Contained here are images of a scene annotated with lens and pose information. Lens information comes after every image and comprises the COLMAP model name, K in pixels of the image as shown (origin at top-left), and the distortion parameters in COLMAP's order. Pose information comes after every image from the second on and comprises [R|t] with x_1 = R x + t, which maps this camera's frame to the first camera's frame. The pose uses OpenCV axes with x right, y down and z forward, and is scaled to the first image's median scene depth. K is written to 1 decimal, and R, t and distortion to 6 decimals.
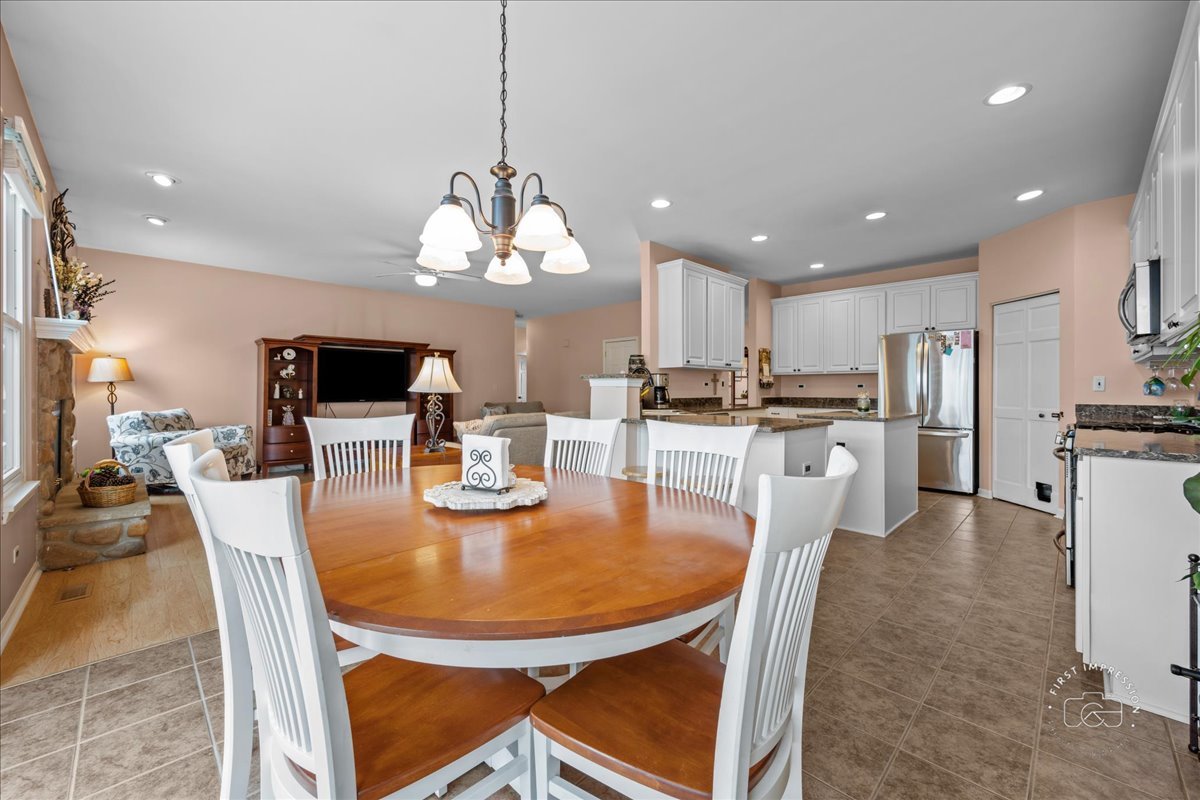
lens RADIAL K [[476.4, 0, 598.7], [0, 476.4, 389.5], [0, 0, 1]] dist [-0.000108, -0.001269]
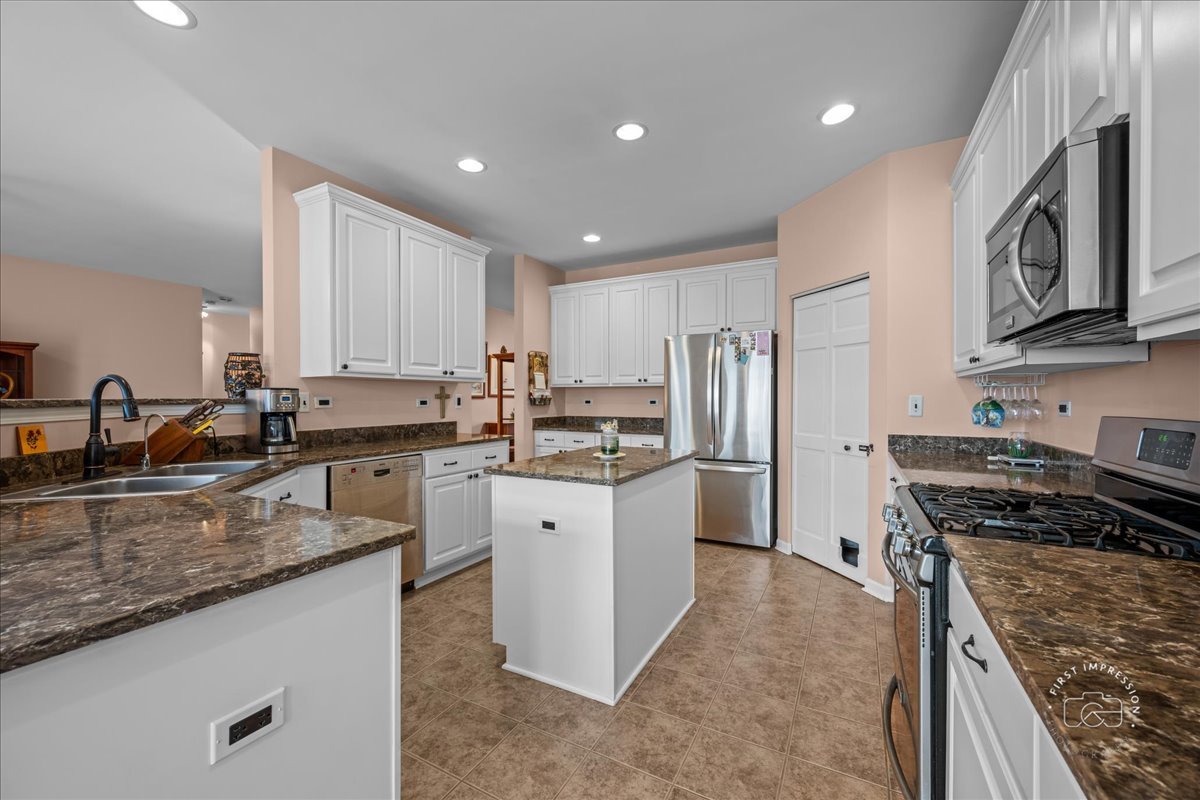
lens RADIAL K [[476.4, 0, 600.4], [0, 476.4, 402.9], [0, 0, 1]] dist [-0.000108, -0.001269]
pose [[0.956355, -0.005979, 0.292147, 0.305647], [0.002616, 0.999926, 0.011900, -0.020387], [-0.292196, -0.010616, 0.956300, 0.354984]]
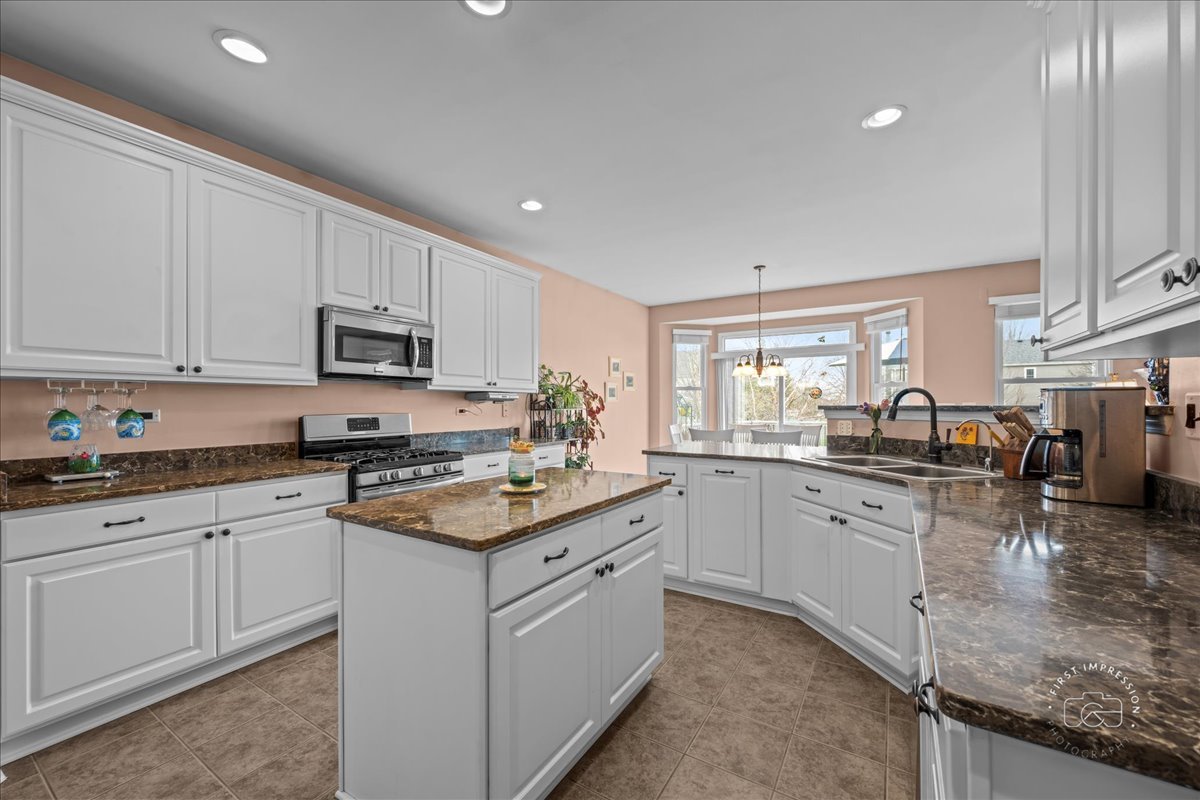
lens RADIAL K [[476.4, 0, 596.6], [0, 476.4, 405.5], [0, 0, 1]] dist [-0.000108, -0.001269]
pose [[-0.974135, -0.000669, -0.225966, 0.509479], [0.000021, 0.999995, -0.003053, -0.018459], [0.225967, -0.002979, -0.974130, 1.286008]]
